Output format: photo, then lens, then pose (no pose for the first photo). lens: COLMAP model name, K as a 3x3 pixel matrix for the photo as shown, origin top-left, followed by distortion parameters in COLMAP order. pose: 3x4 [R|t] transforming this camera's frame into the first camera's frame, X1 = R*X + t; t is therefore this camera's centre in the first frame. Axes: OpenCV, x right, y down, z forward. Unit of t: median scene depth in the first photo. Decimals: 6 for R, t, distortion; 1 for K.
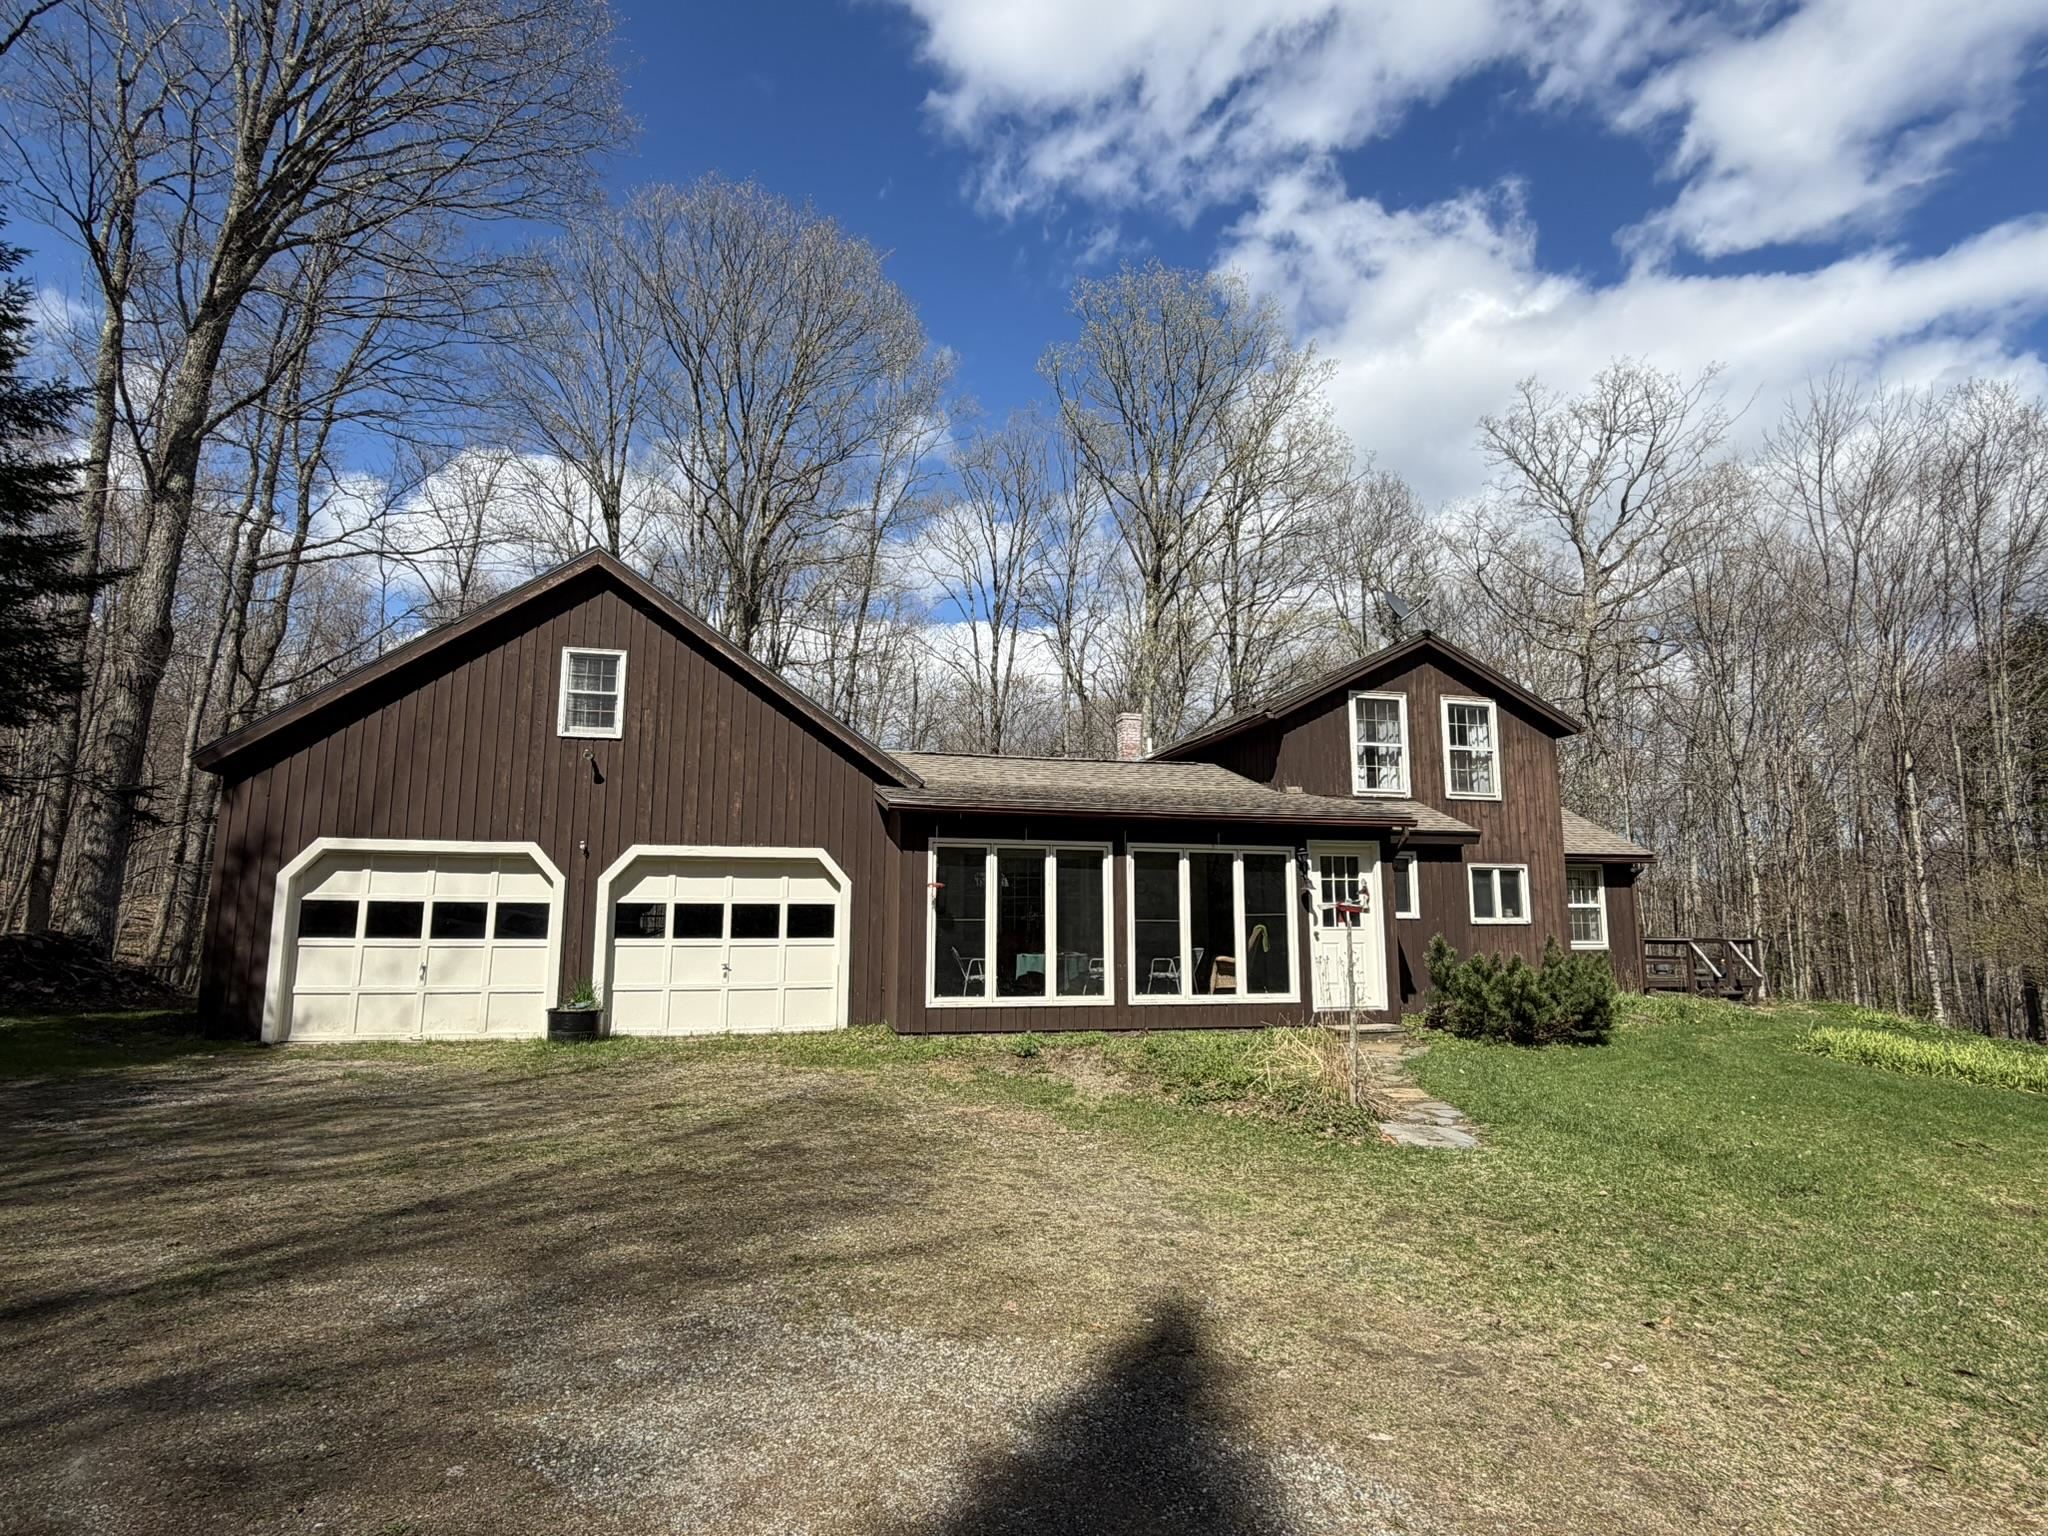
lens RADIAL K [[1051.9, 0, 1024.0], [0, 1051.9, 768.0], [0, 0, 1]] dist [0.000180, -0.000576]
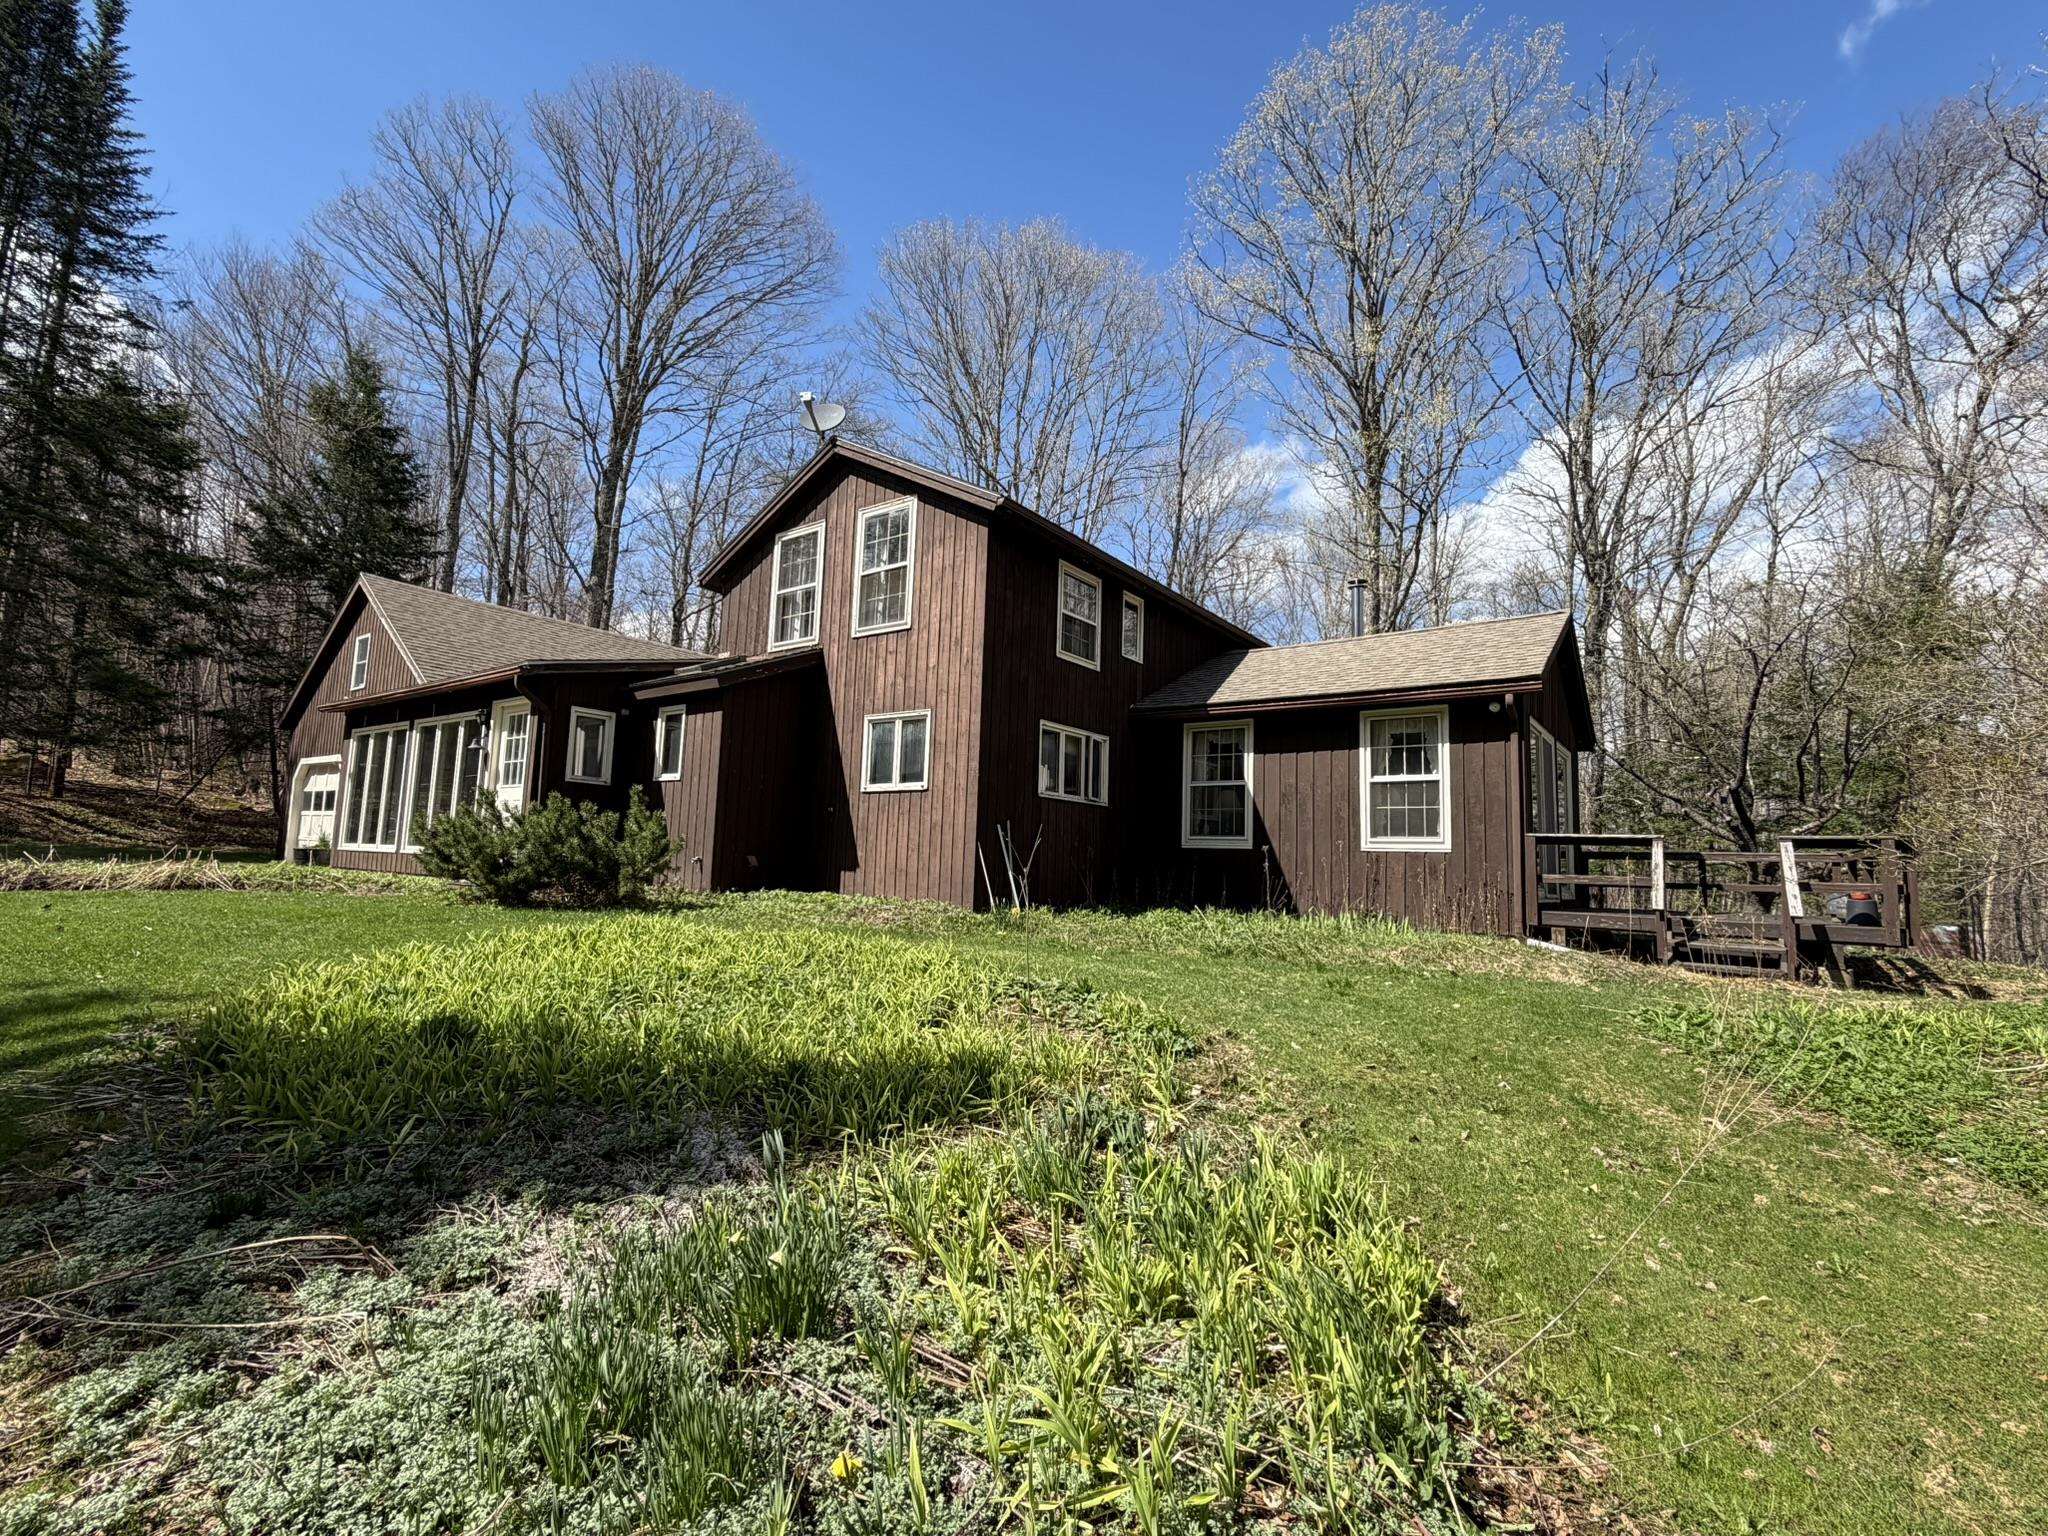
lens RADIAL K [[948.2, 0, 1024.0], [0, 948.2, 768.0], [0, 0, 1]] dist [0.000428, 0.000164]
pose [[0.633336, -0.062067, -0.771384, 1.335831], [0.079837, 0.996700, -0.014647, 0.192097], [0.769748, -0.052309, 0.636202, 0.823487]]
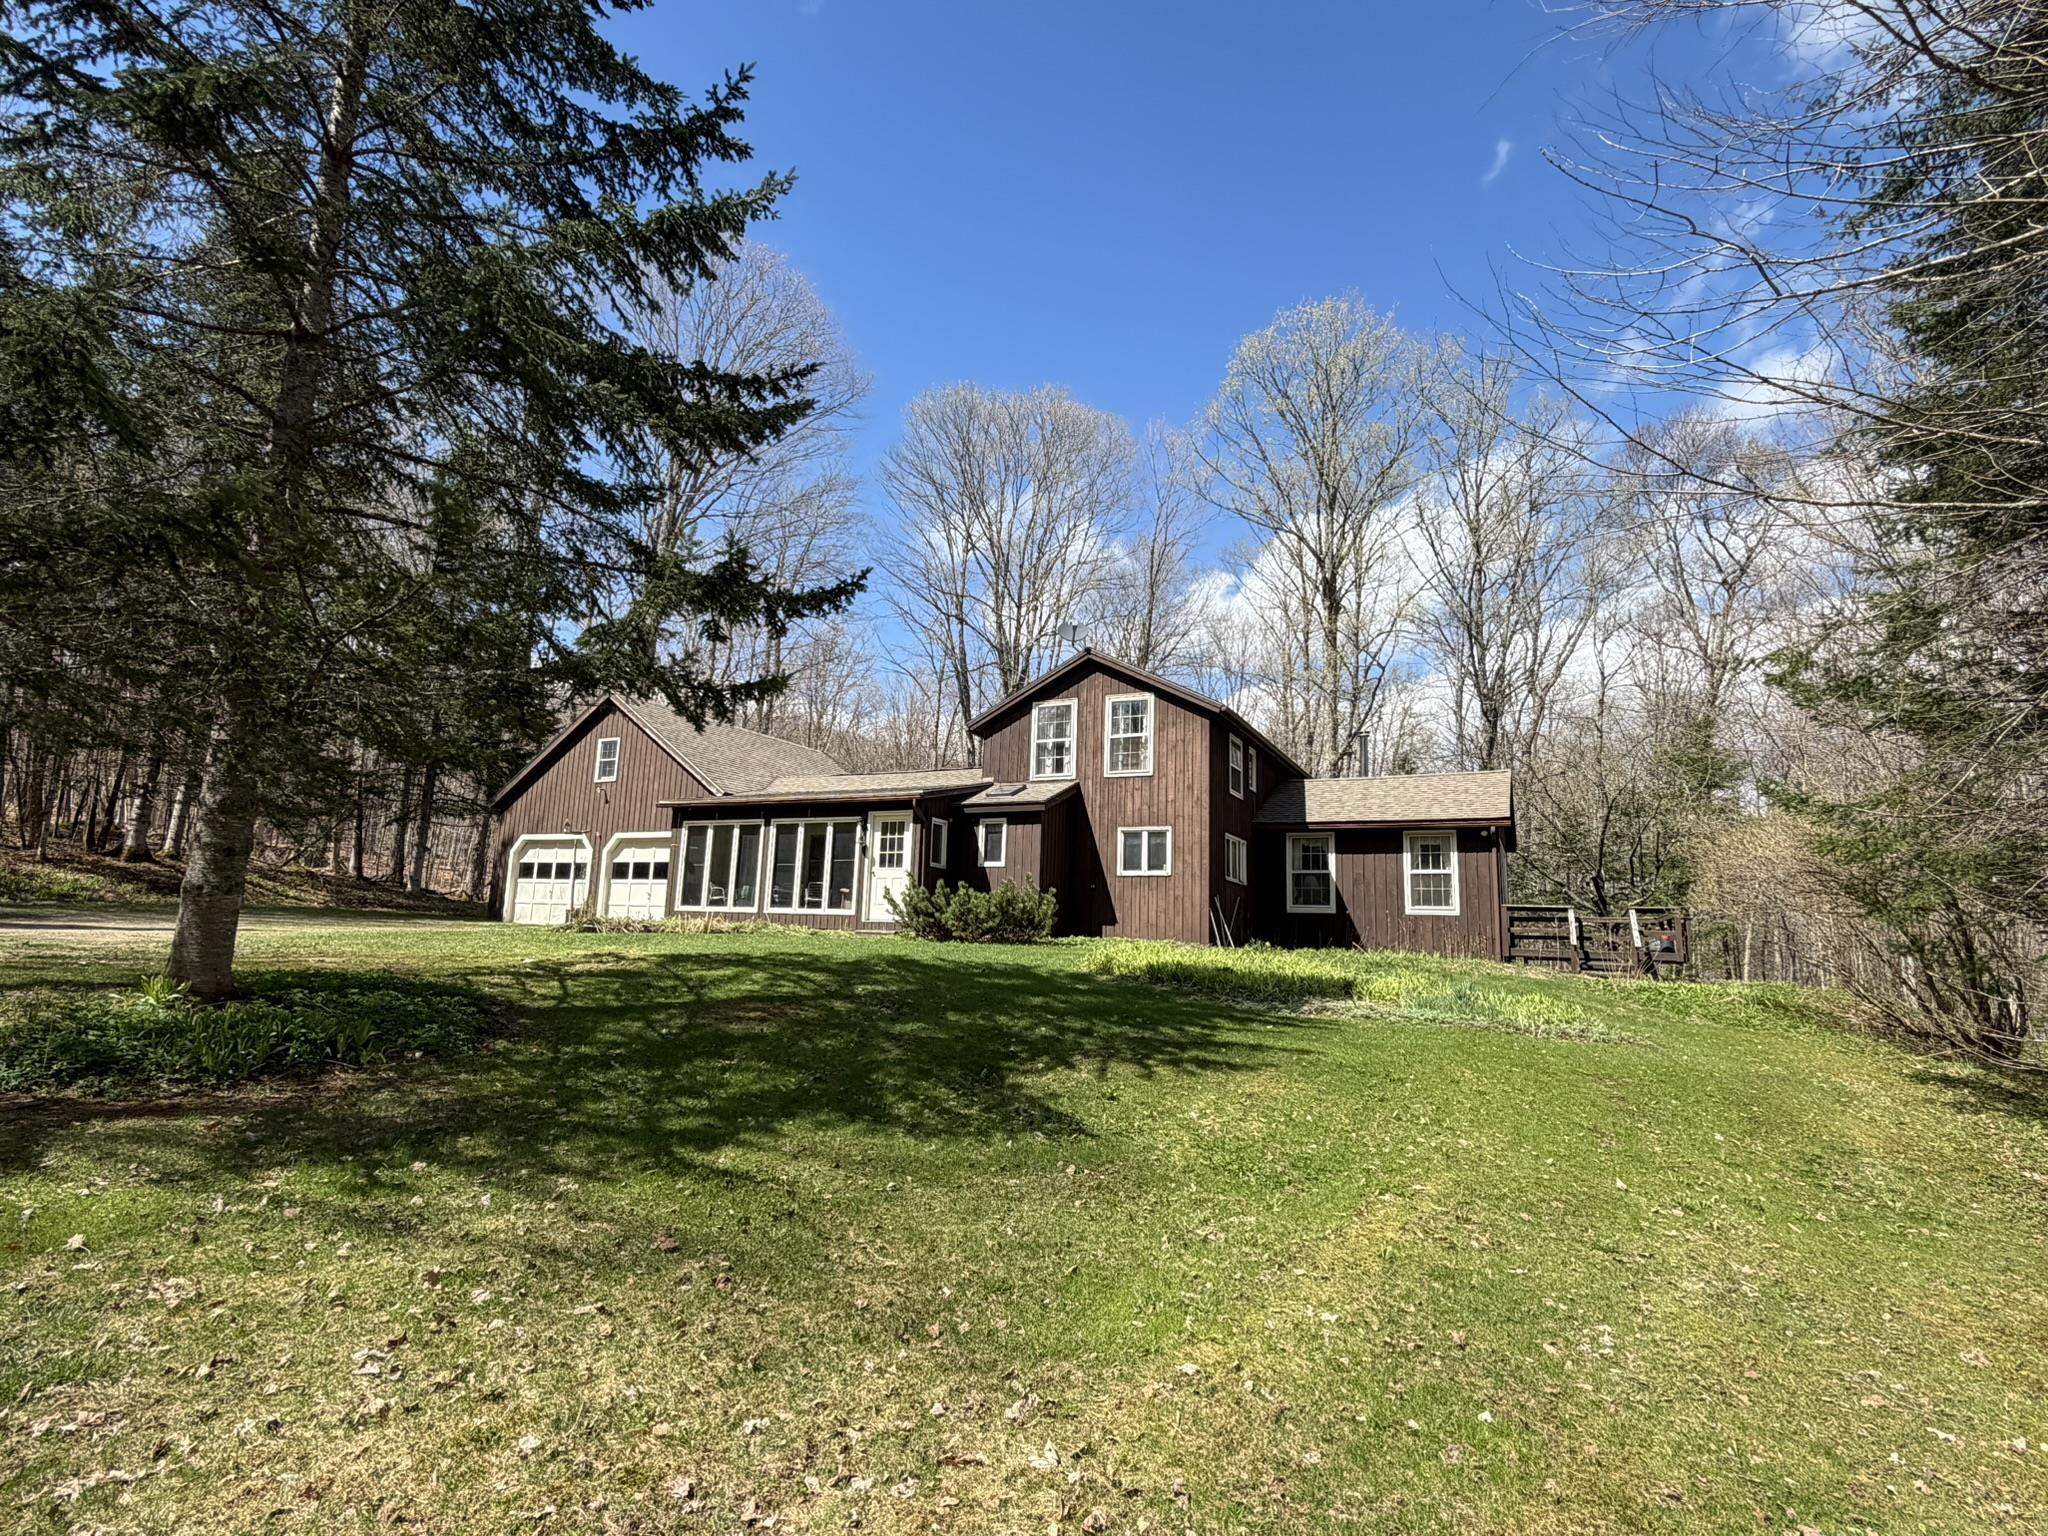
lens RADIAL K [[1051.9, 0, 1024.0], [0, 1051.9, 768.0], [0, 0, 1]] dist [0.000180, -0.000576]
pose [[0.761531, -0.085808, -0.642423, 1.474699], [0.061806, 0.996295, -0.059809, 0.113210], [0.645174, 0.005841, 0.764013, -0.037017]]
